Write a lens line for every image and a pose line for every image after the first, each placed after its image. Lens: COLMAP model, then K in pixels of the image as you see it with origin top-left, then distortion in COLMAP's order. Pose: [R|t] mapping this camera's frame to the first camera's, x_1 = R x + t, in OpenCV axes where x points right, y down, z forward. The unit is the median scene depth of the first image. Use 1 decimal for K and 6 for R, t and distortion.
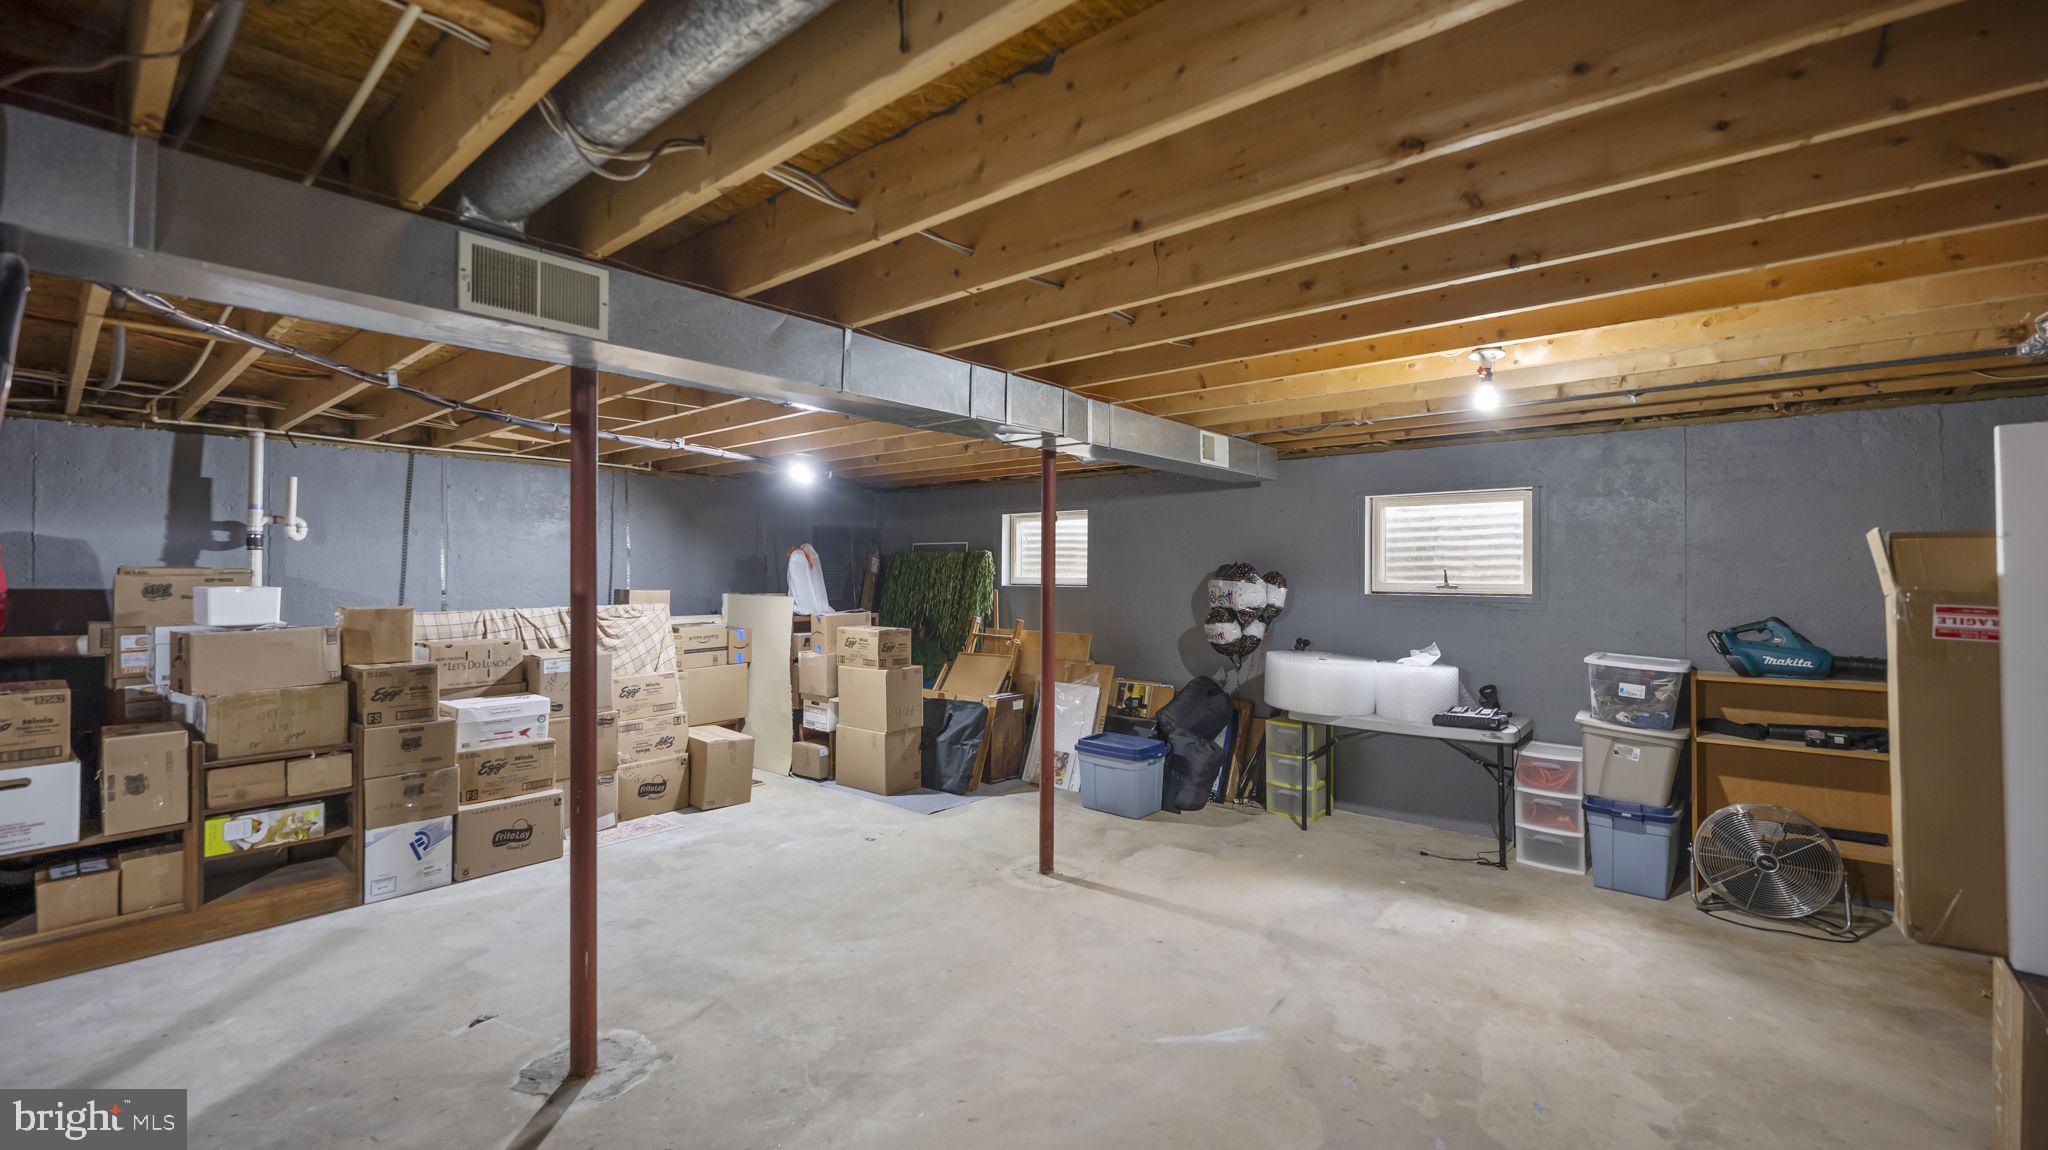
lens RADIAL K [[843.0, 0, 1024.0], [0, 843.0, 579.9], [0, 0, 1]] dist [0.000183, -0.000054]
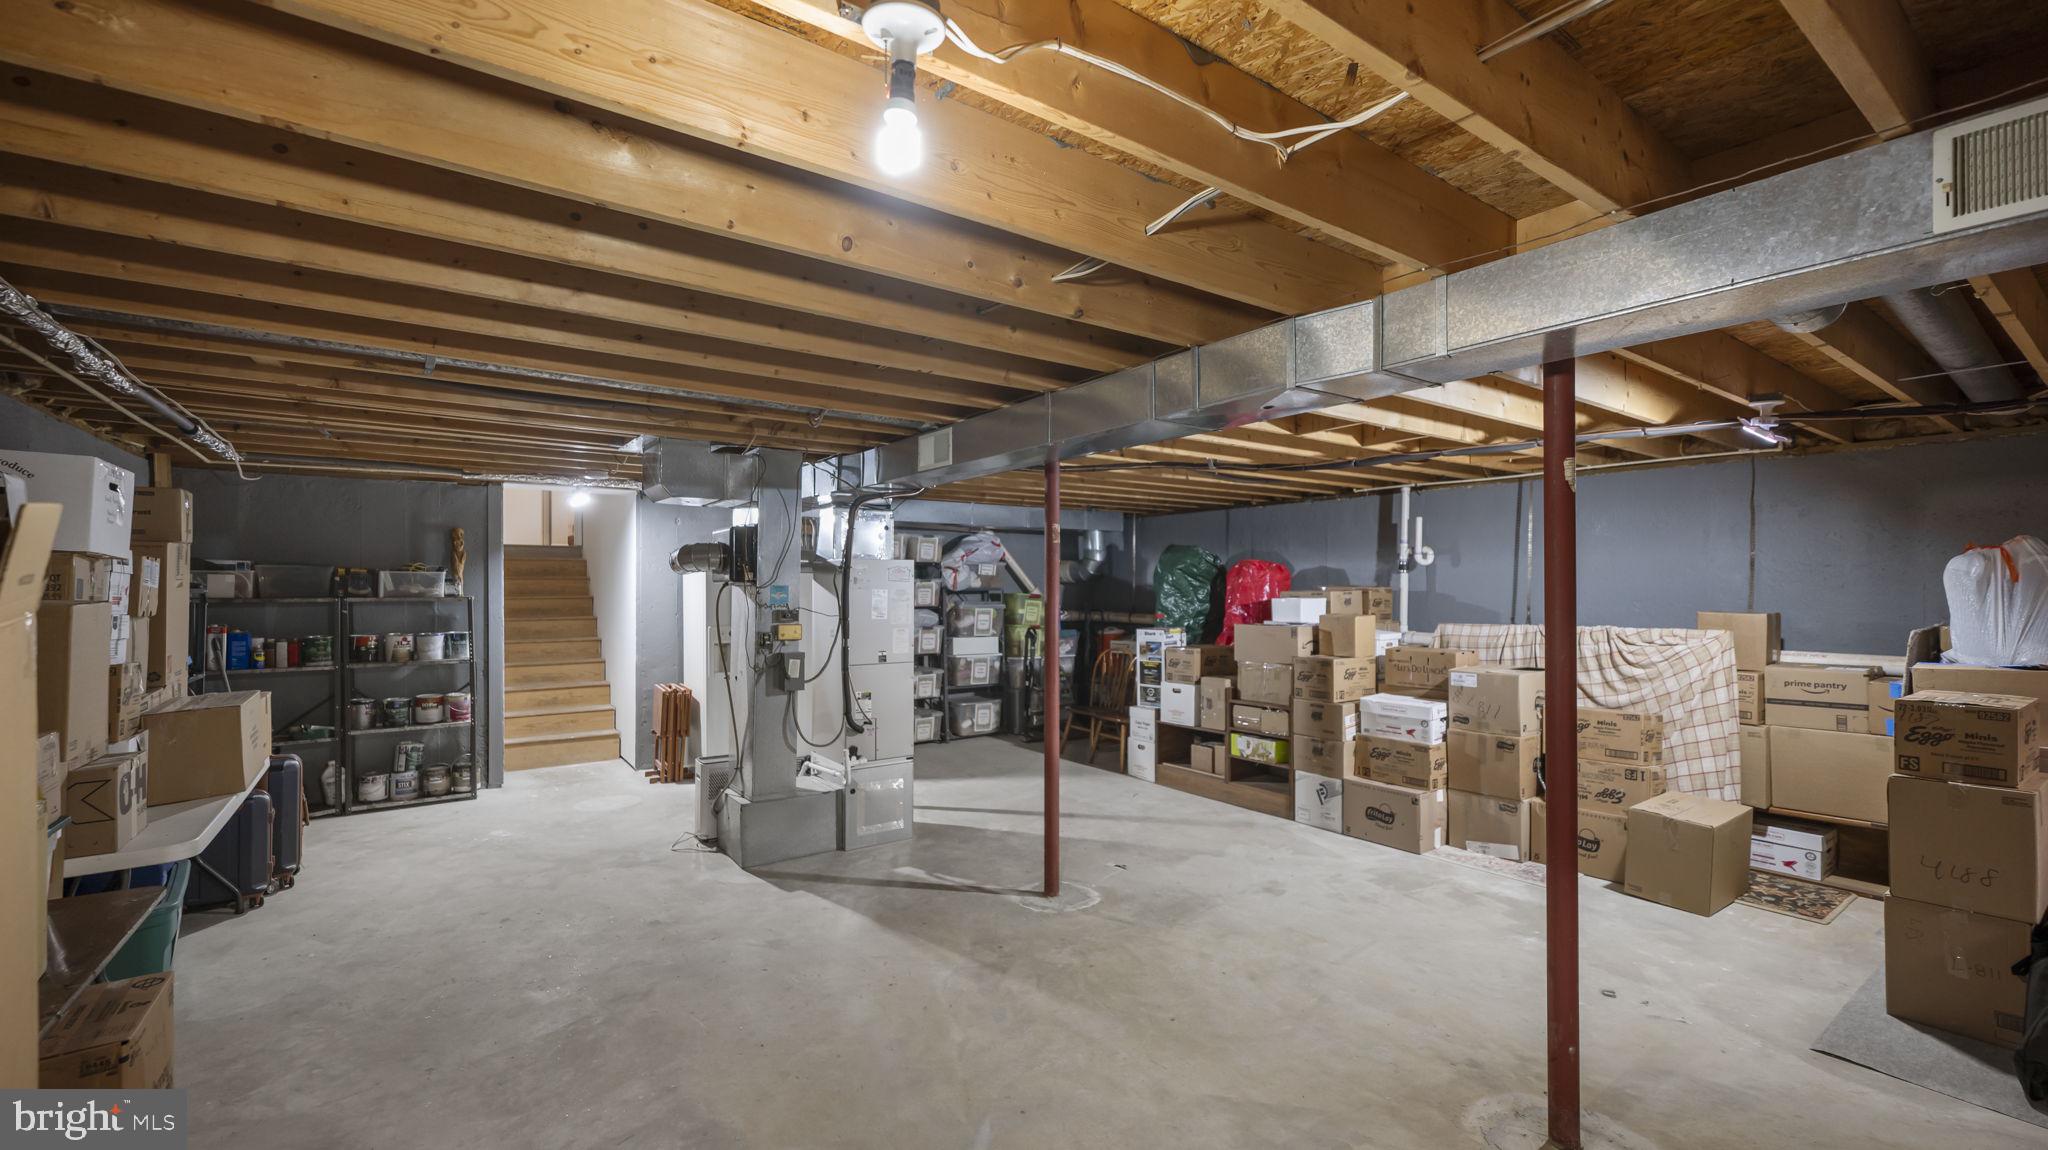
lens RADIAL K [[843.0, 0, 1024.0], [0, 843.0, 579.9], [0, 0, 1]] dist [0.000183, -0.000054]
pose [[-0.245972, -0.011844, -0.969204, 0.752458], [-0.009882, 0.999904, -0.009711, -0.006661], [0.969226, 0.007189, -0.246066, 0.939563]]
